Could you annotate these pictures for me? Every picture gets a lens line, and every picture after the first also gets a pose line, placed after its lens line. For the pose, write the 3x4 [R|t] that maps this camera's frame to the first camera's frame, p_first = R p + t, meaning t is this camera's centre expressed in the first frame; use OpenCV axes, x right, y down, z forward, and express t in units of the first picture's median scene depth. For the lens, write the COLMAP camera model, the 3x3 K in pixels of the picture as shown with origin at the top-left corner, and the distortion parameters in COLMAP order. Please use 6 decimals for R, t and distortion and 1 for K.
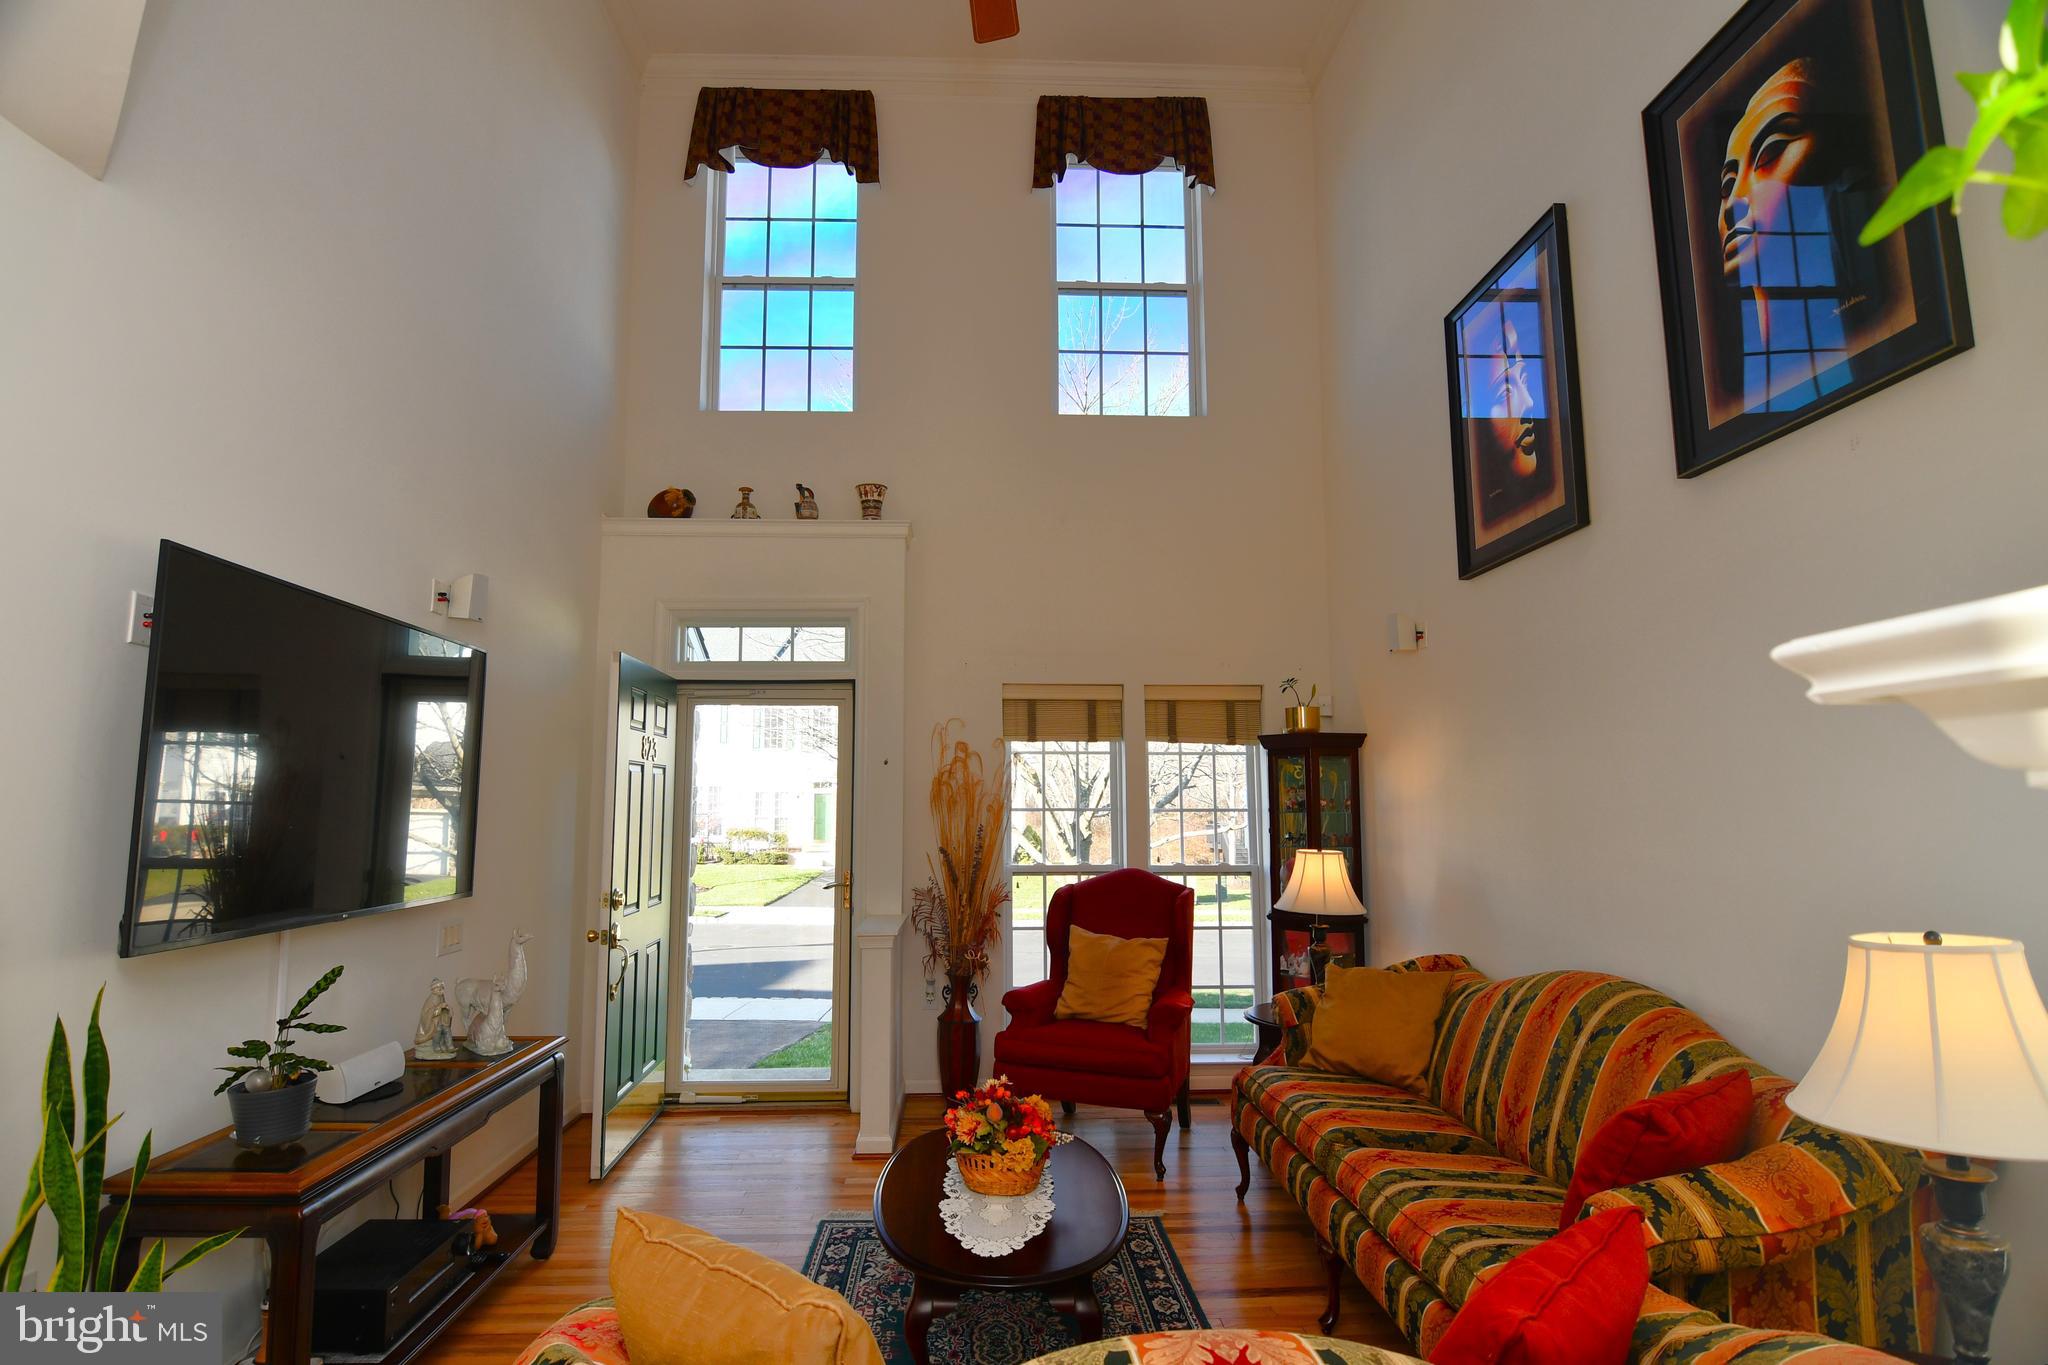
lens RADIAL K [[1011.2, 0, 1004.4], [0, 1011.2, 693.5], [0, 0, 1]] dist [-0.015333, -0.008282]
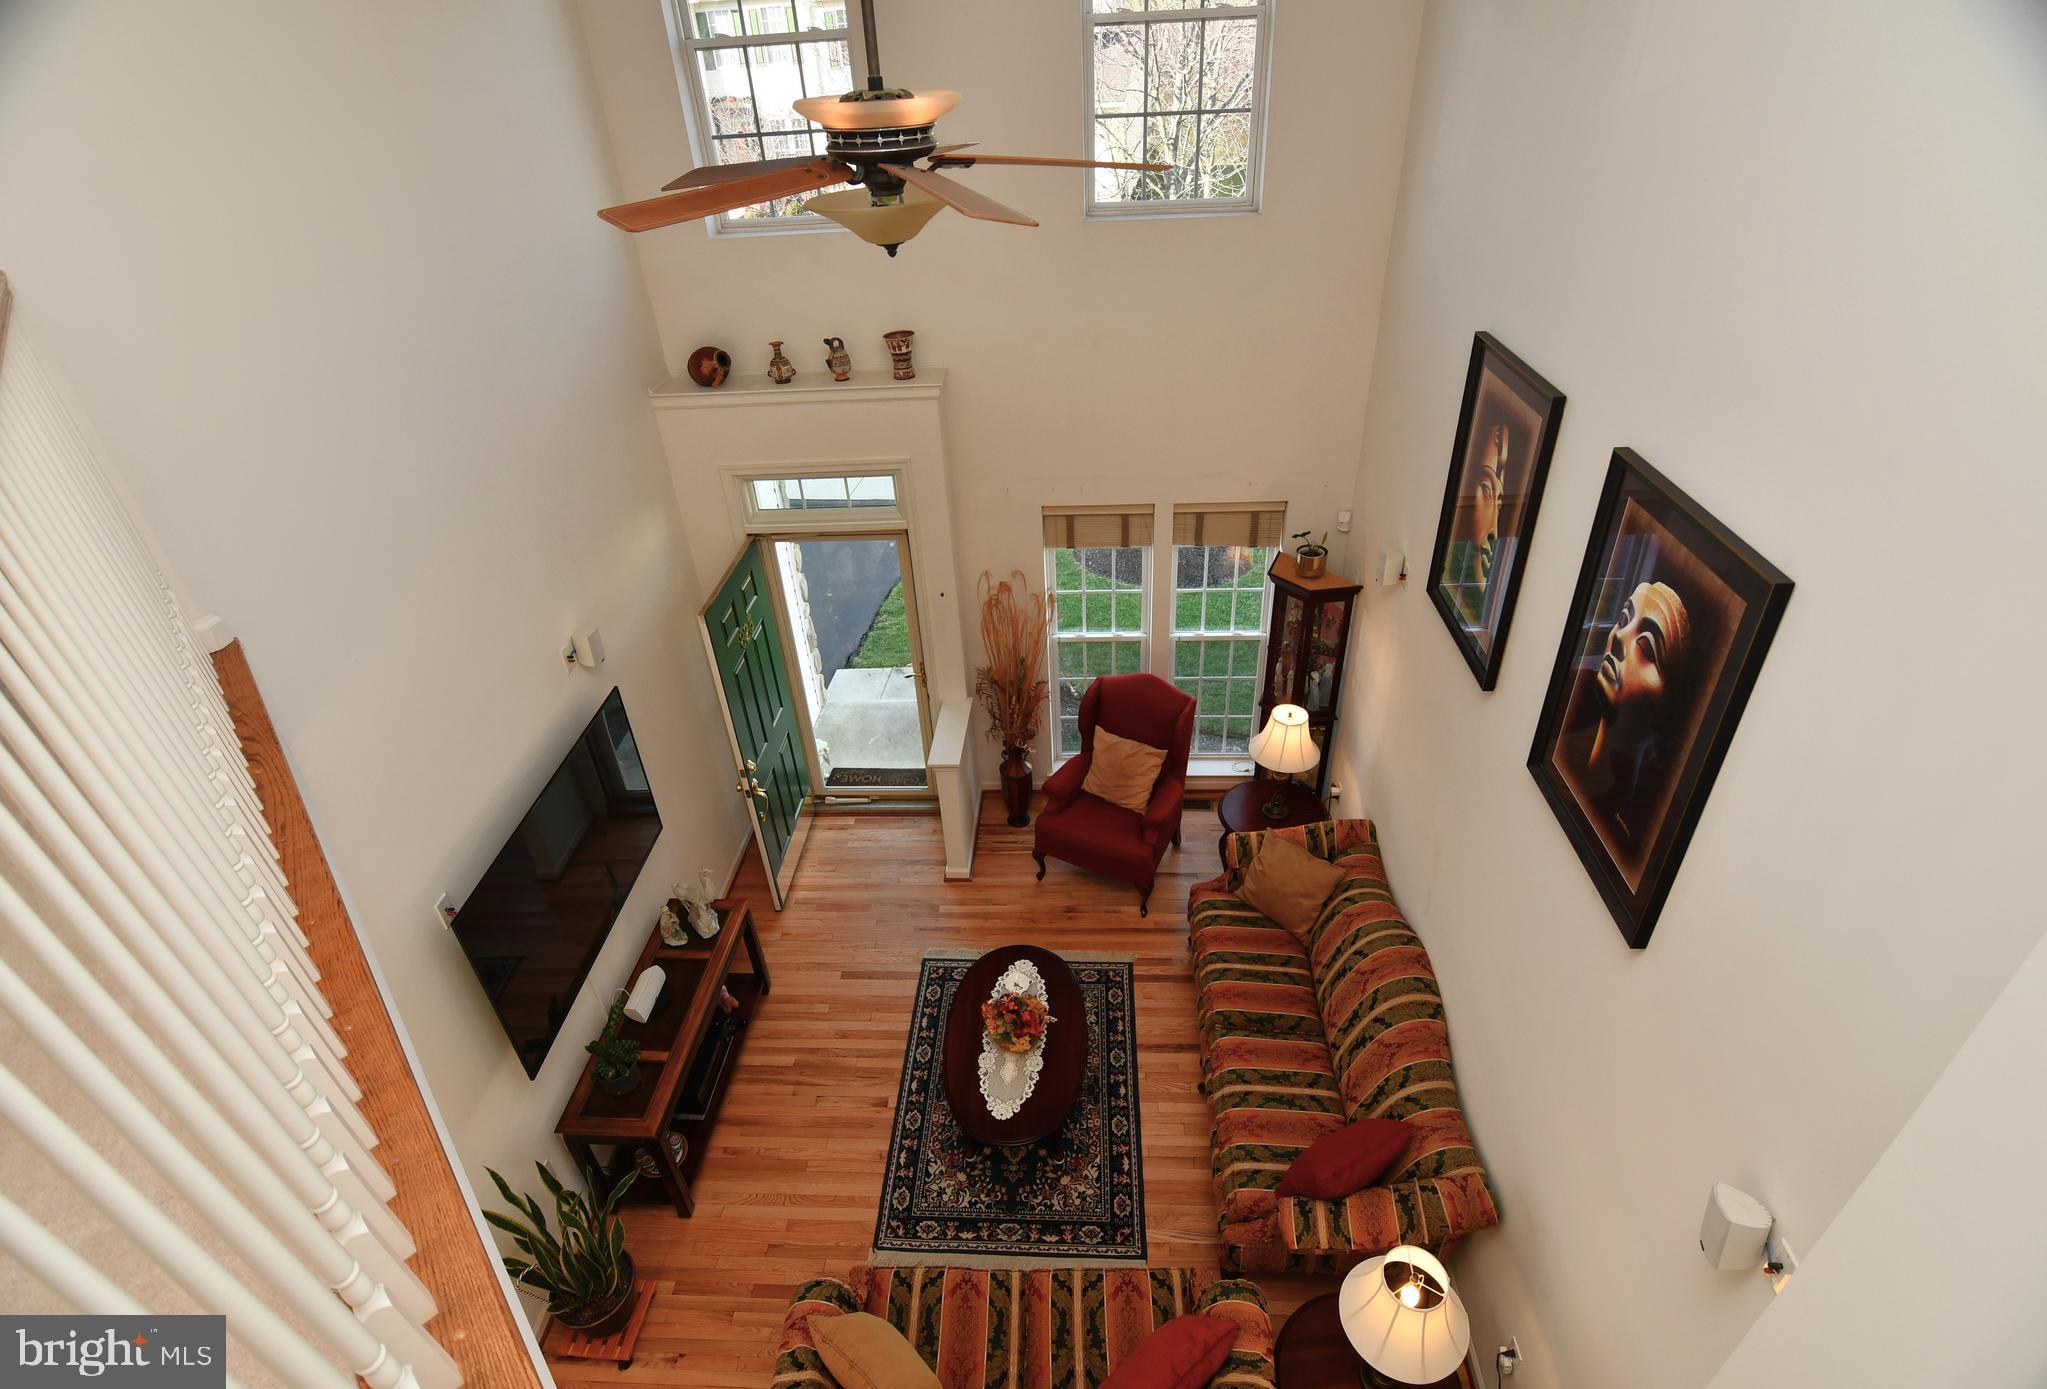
lens RADIAL K [[1014.0, 0, 1018.4], [0, 1014.0, 711.7], [0, 0, 1]] dist [-0.002503, -0.000667]
pose [[0.993718, 0.014166, -0.111009, 0.105910], [0.062194, 0.754752, 0.653056, -0.606411], [0.093035, -0.655858, 0.749129, 0.033451]]
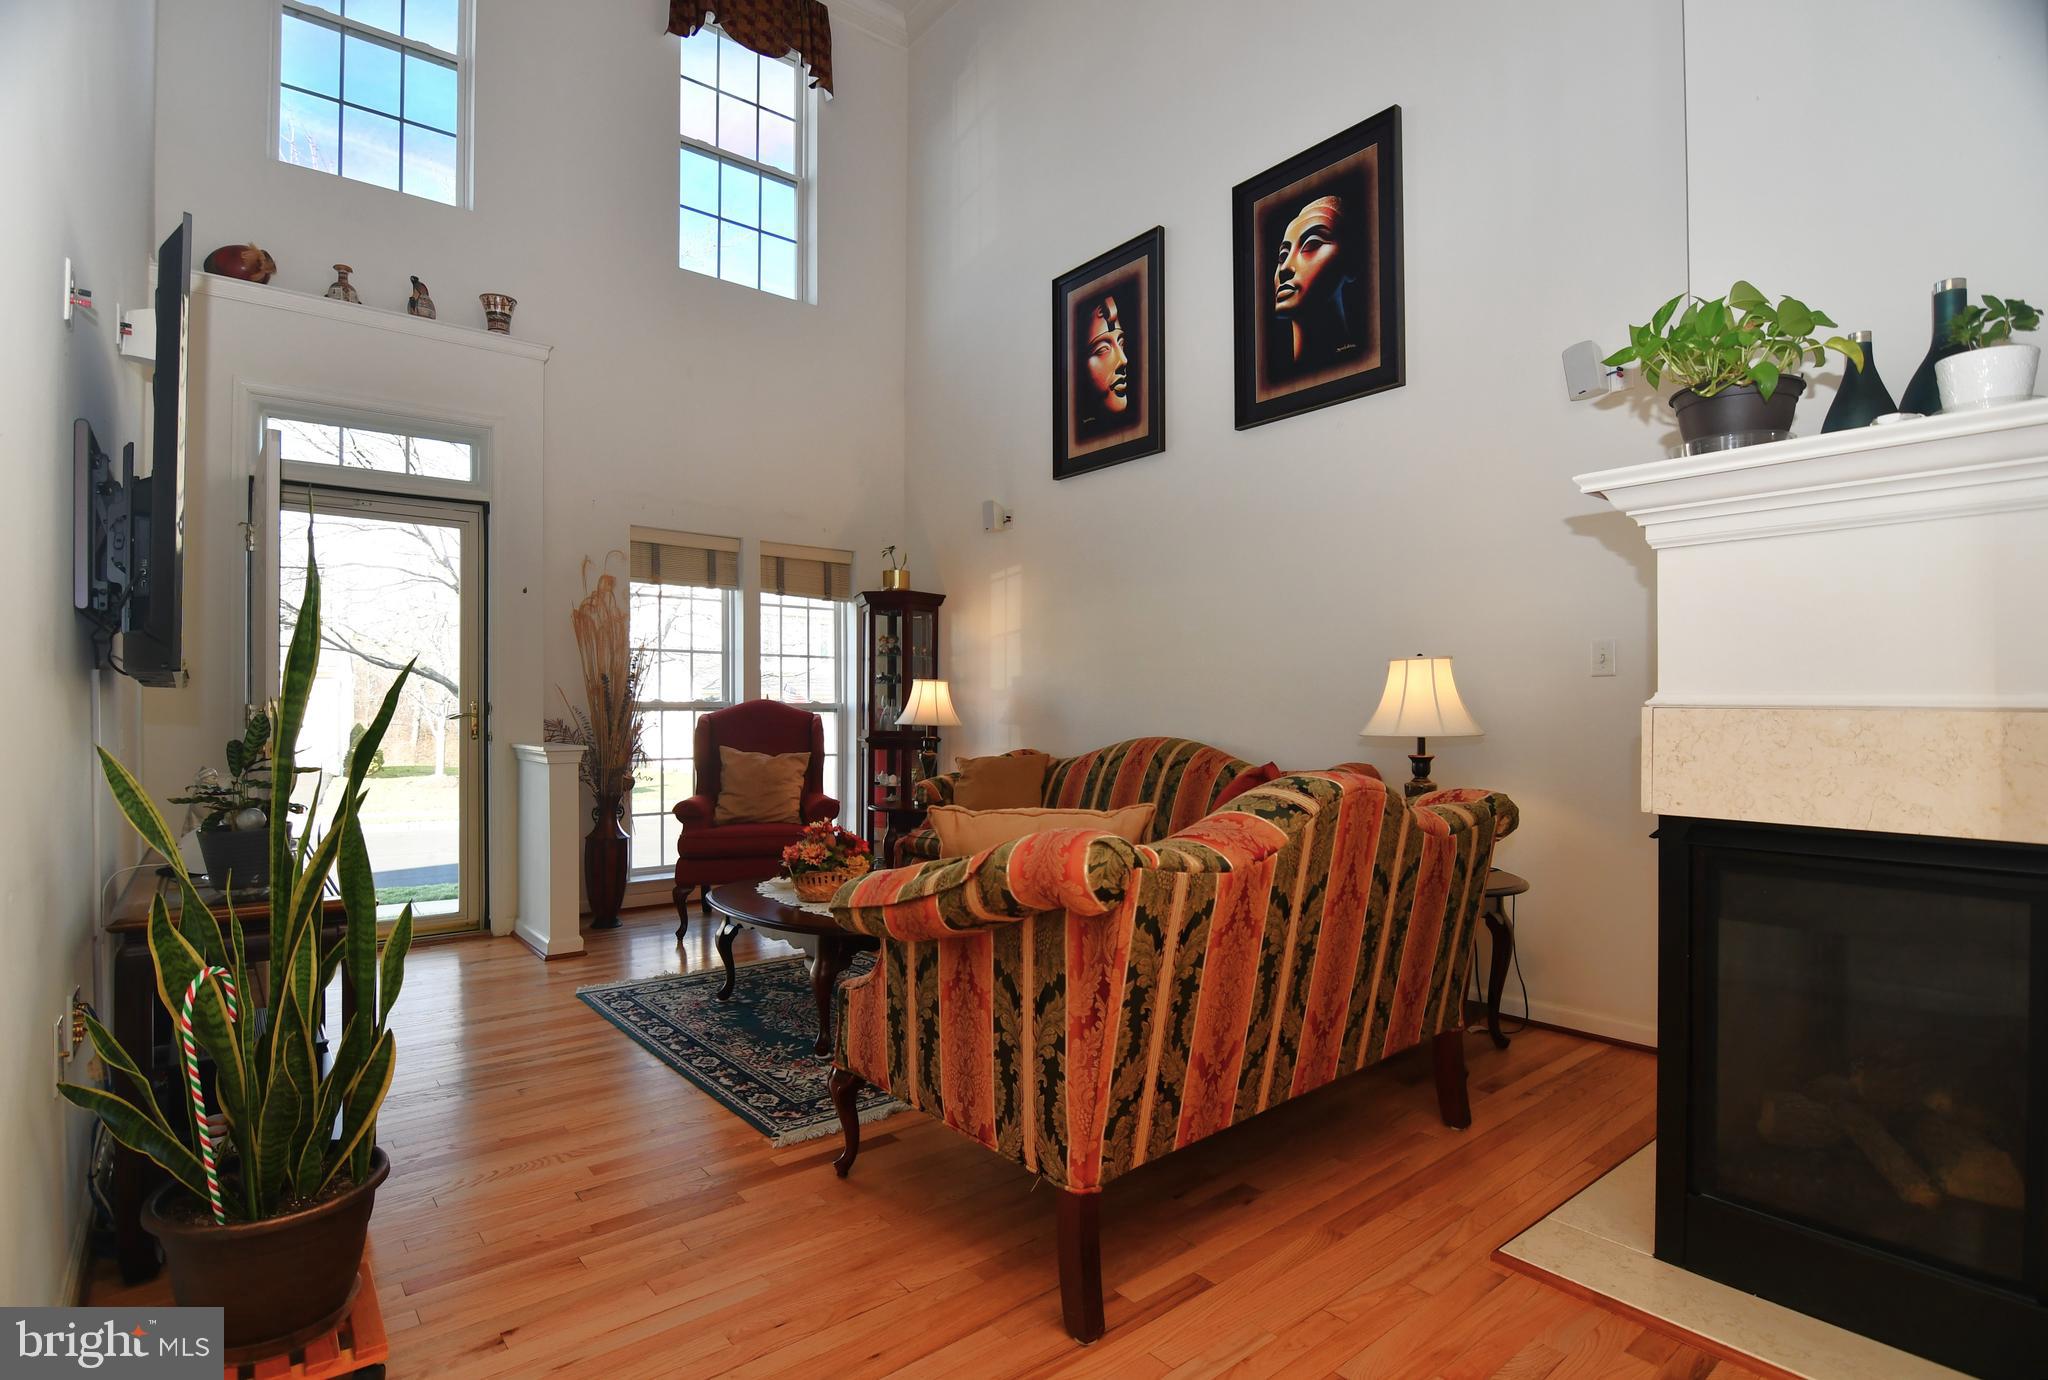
lens RADIAL K [[1011.2, 0, 1025.2], [0, 1011.2, 710.5], [0, 0, 1]] dist [-0.015333, -0.008282]
pose [[0.795206, 0.003389, 0.606330, -0.329698], [-0.068580, 0.994070, 0.084388, 0.069618], [-0.602448, -0.108688, 0.790723, -0.082223]]
